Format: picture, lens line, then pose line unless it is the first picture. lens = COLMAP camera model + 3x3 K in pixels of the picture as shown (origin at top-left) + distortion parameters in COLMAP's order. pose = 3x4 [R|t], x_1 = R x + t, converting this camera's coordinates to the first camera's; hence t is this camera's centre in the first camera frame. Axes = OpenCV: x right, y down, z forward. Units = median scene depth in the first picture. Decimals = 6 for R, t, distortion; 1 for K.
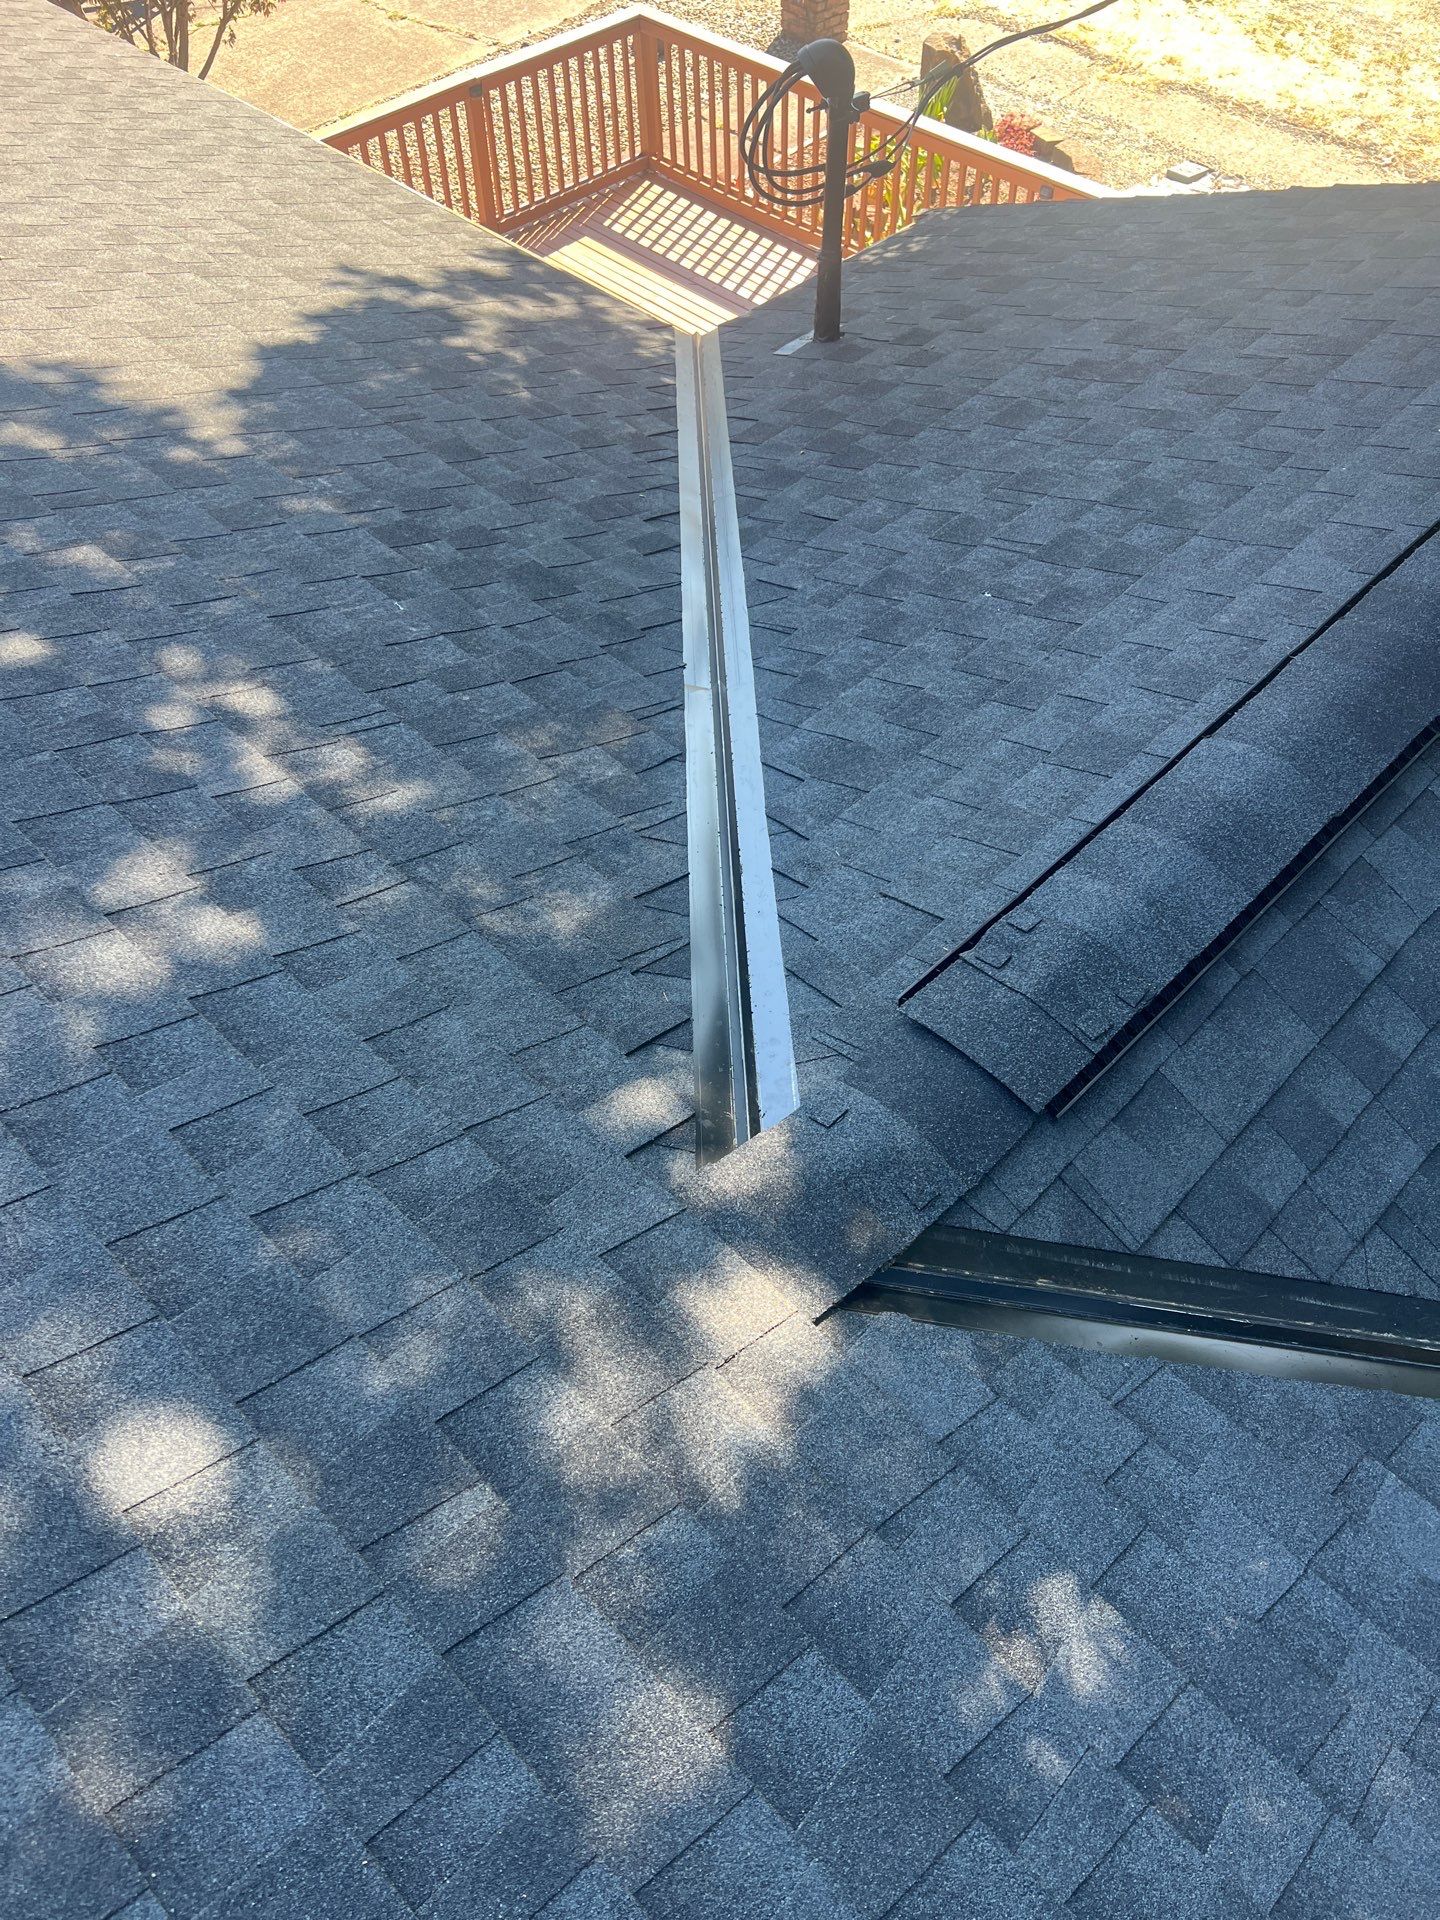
lens RADIAL K [[1442.7, 0, 709.7], [0, 1442.7, 949.0], [0, 0, 1]] dist [0.051022, -0.058583]
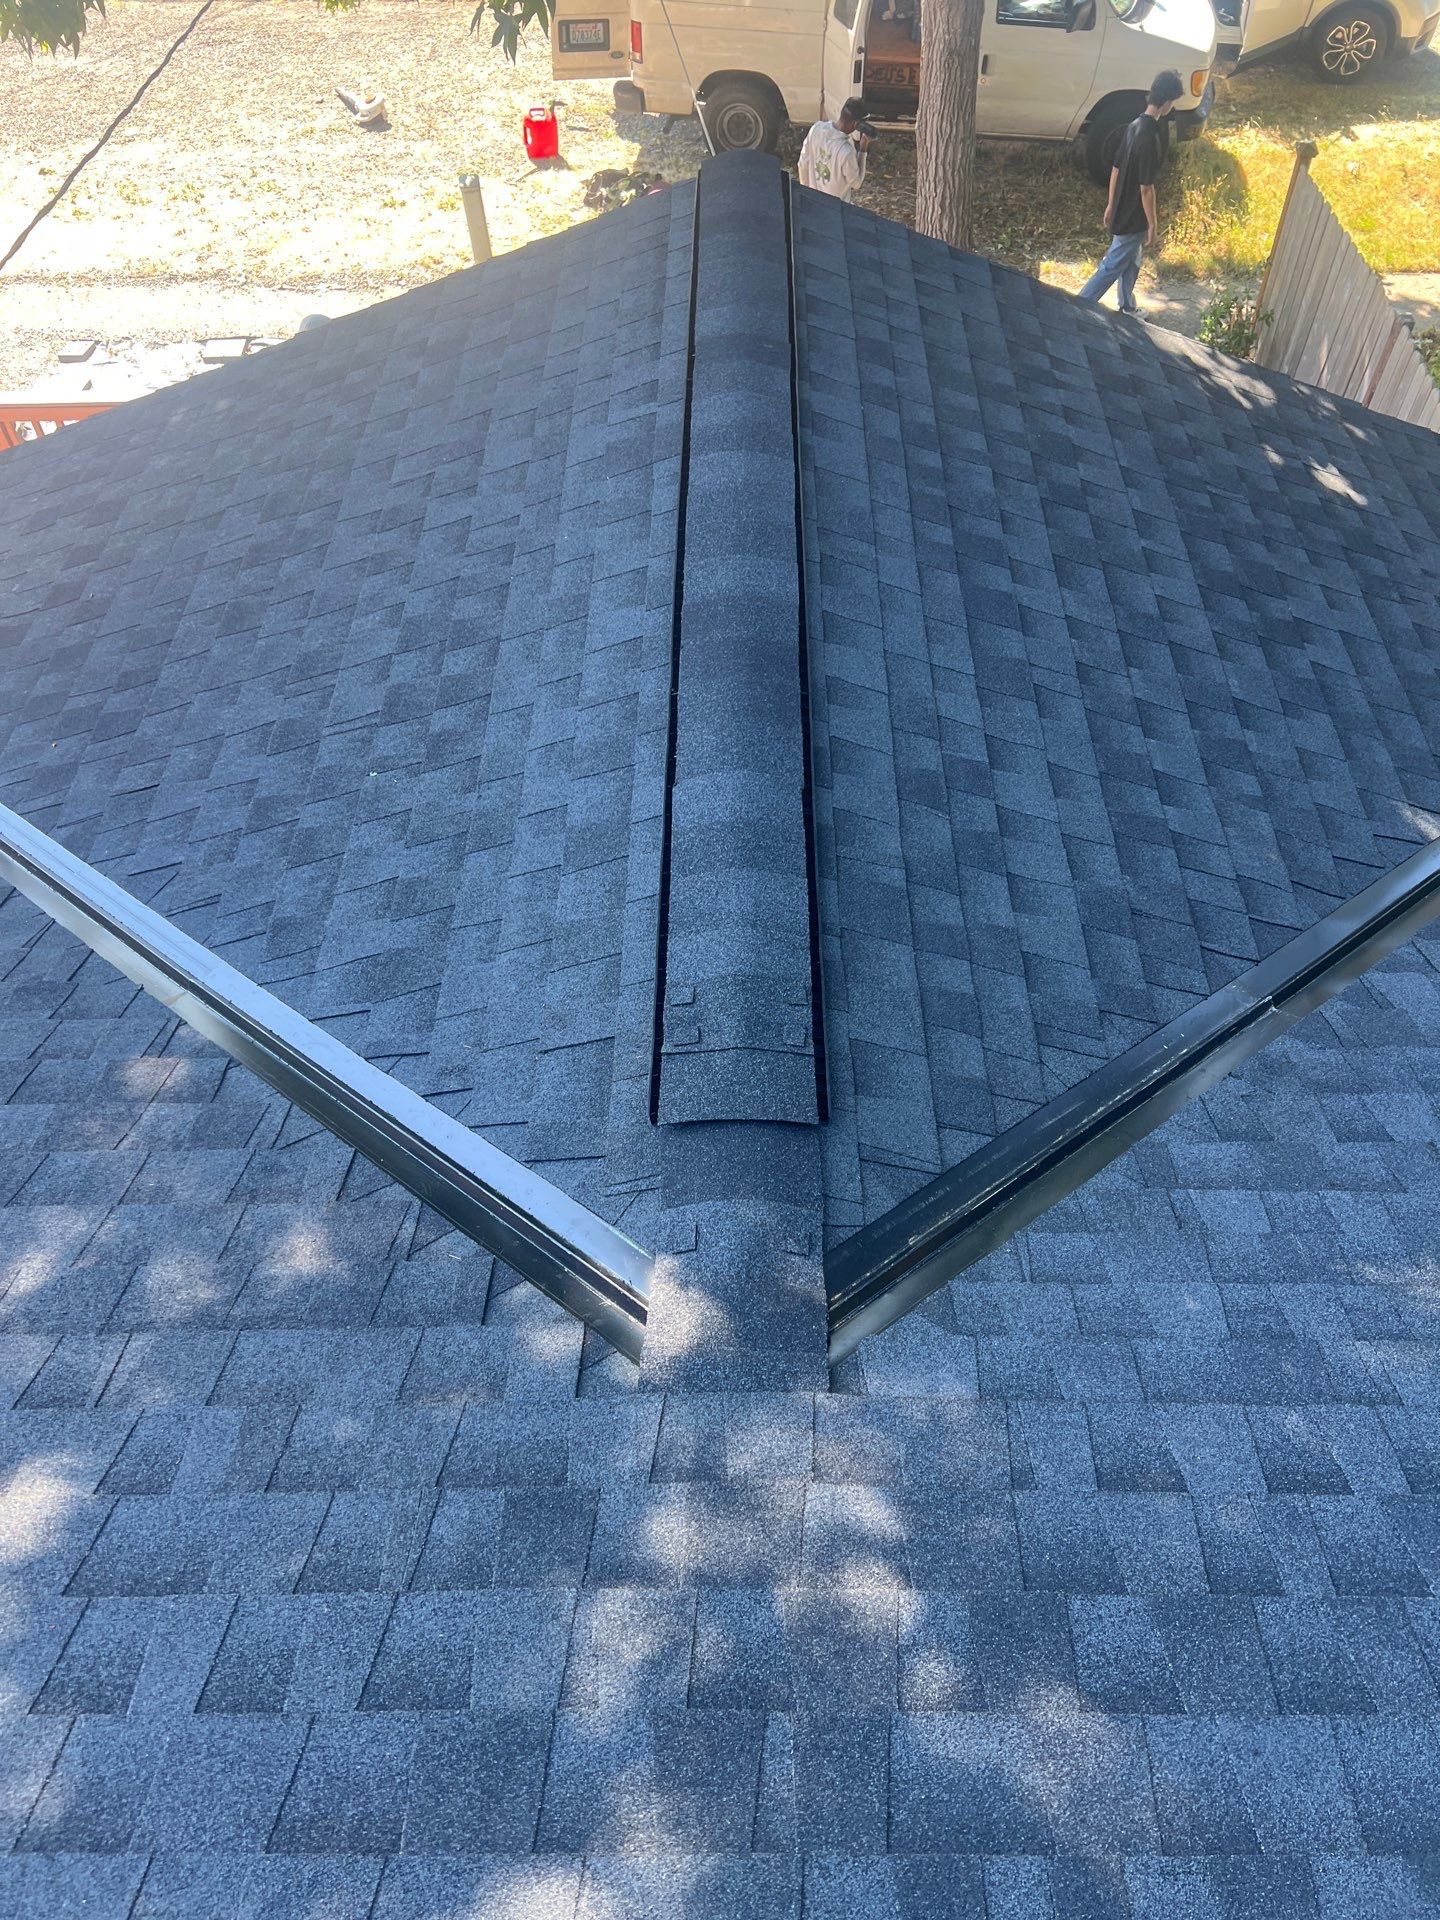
lens RADIAL K [[1442.7, 0, 715.5], [0, 1442.7, 968.8], [0, 0, 1]] dist [0.051022, -0.058583]
pose [[0.711210, -0.526718, 0.465562, -0.214106], [0.553929, 0.827665, 0.090185, -0.098249], [-0.432832, 0.193748, 0.880408, 0.011544]]
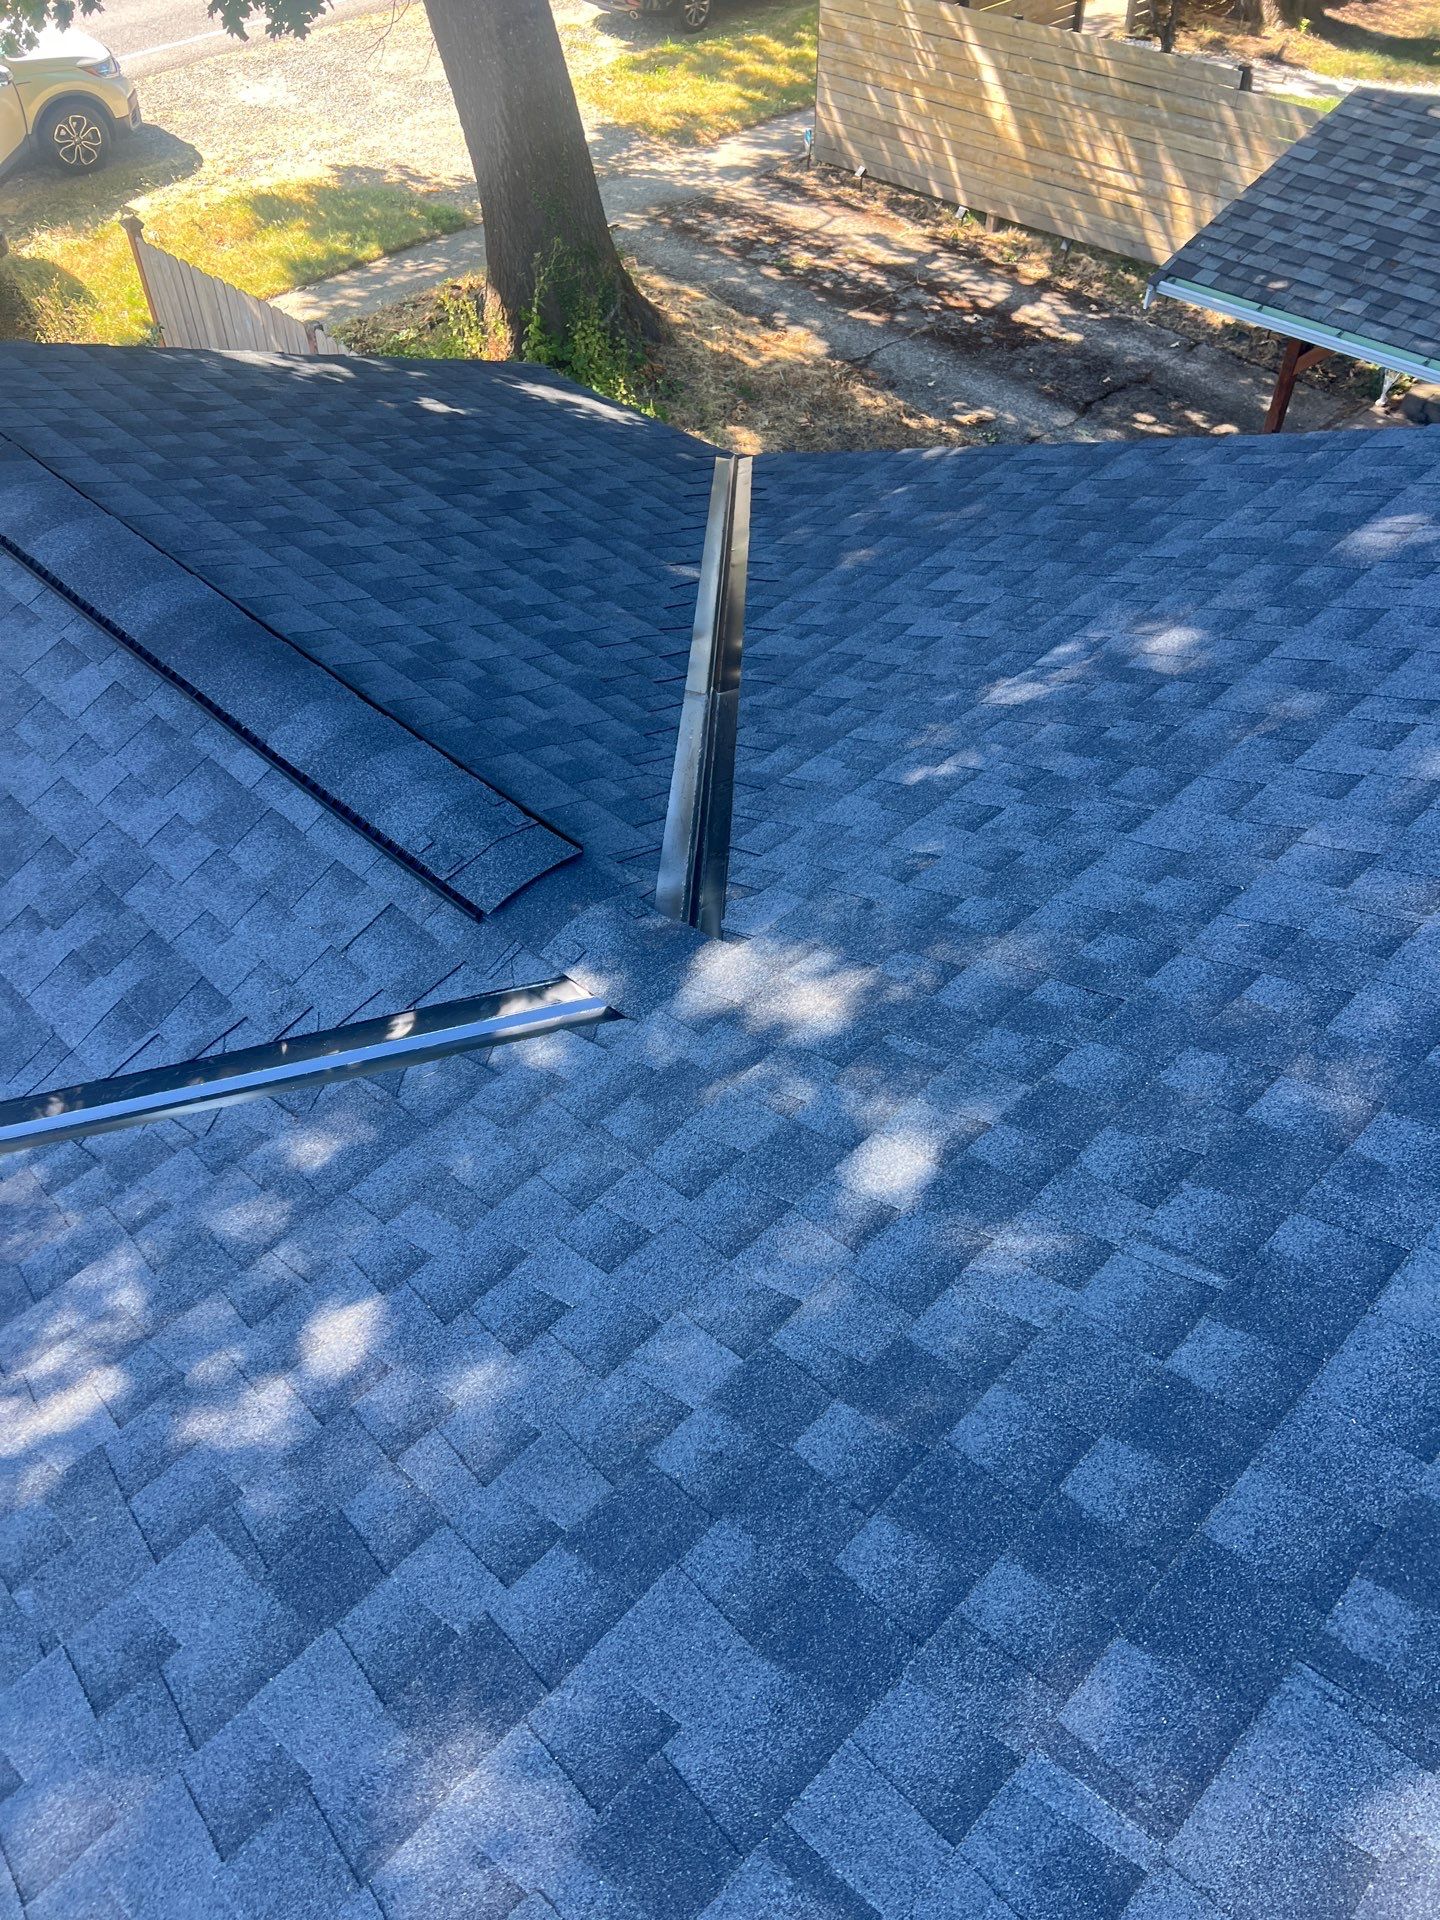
lens RADIAL K [[1442.7, 0, 704.7], [0, 1442.7, 967.3], [0, 0, 1]] dist [0.051022, -0.058583]
pose [[0.003862, -0.721350, 0.692560, -0.653804], [0.805197, 0.412934, 0.425609, -0.270249], [-0.592994, 0.556004, 0.582424, 0.084380]]
